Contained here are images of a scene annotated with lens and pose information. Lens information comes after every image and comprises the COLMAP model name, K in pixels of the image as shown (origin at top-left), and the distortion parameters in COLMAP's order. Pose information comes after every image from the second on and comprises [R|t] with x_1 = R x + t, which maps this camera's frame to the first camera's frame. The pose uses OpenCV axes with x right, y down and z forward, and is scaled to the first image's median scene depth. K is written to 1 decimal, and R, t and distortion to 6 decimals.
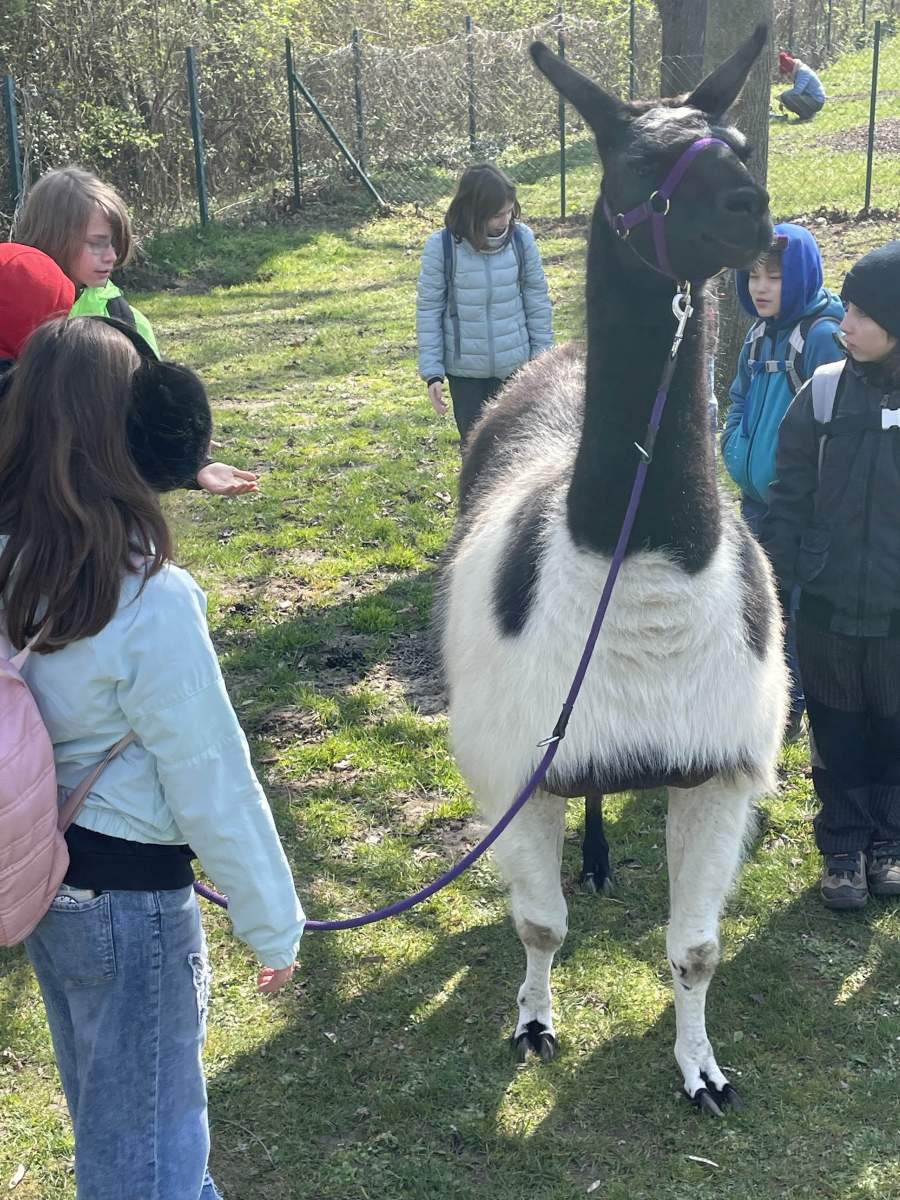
lens RADIAL K [[1815.8, 0, 457.7], [0, 1815.8, 592.7], [0, 0, 1]] dist [0.091277, 0.000000]
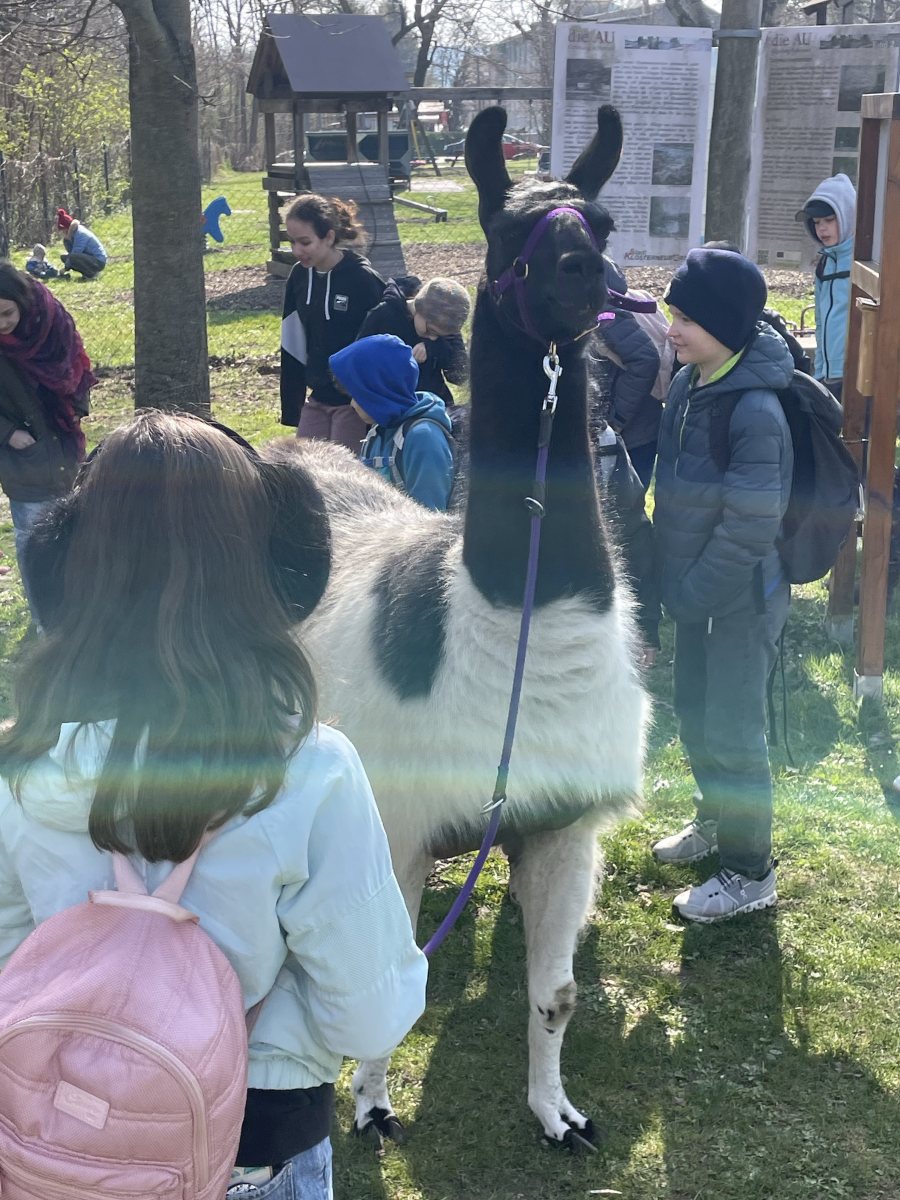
lens RADIAL K [[1815.8, 0, 451.0], [0, 1815.8, 606.1], [0, 0, 1]] dist [0.091277, 0.000000]
pose [[0.916362, -0.101950, 0.387151, -0.200810], [0.132643, 0.989728, -0.053328, 0.017173], [-0.377737, 0.100221, 0.920473, 0.031917]]
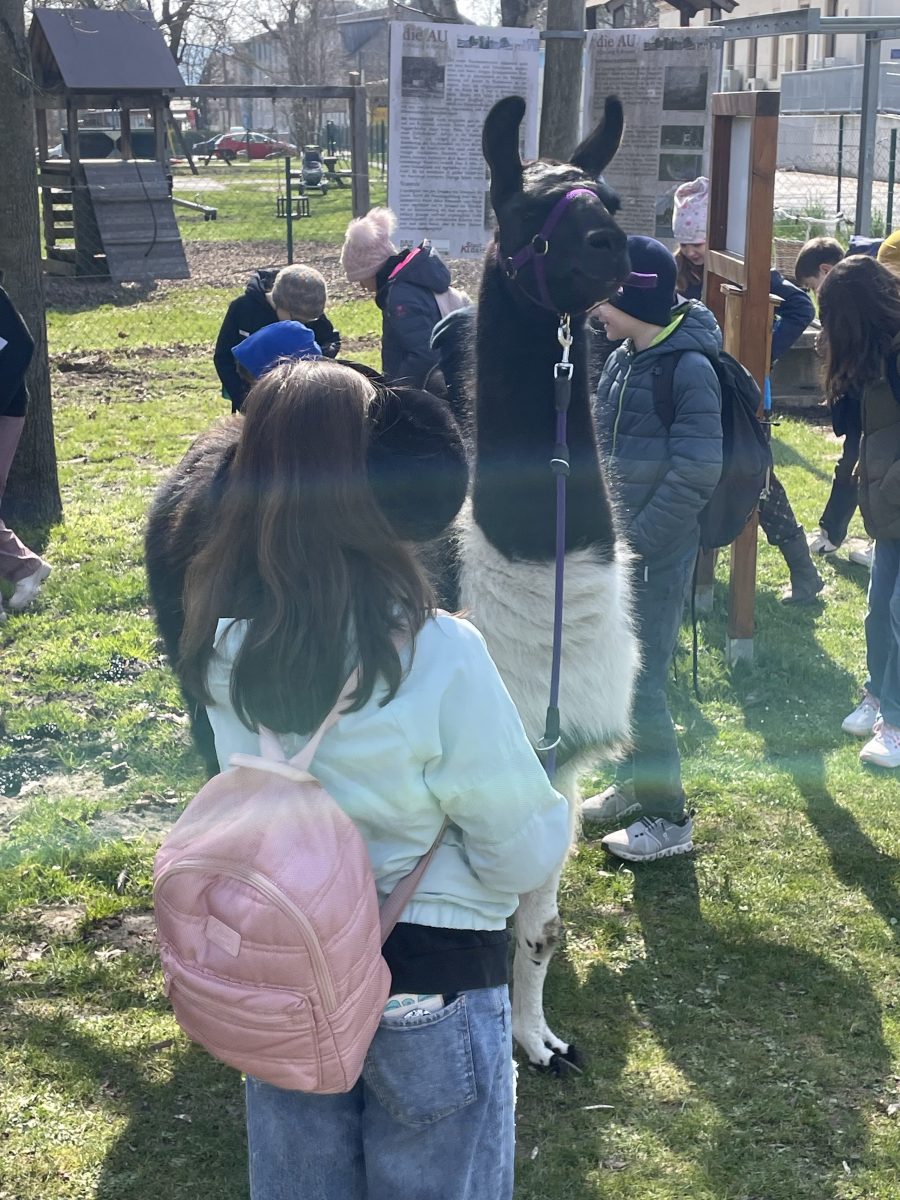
lens RADIAL K [[1815.8, 0, 448.1], [0, 1815.8, 602.0], [0, 0, 1]] dist [0.091277, 0.000000]
pose [[0.855619, -0.127173, 0.501740, -0.297117], [0.167581, 0.985199, -0.036063, 0.021091], [-0.489728, 0.114938, 0.864266, 0.033262]]
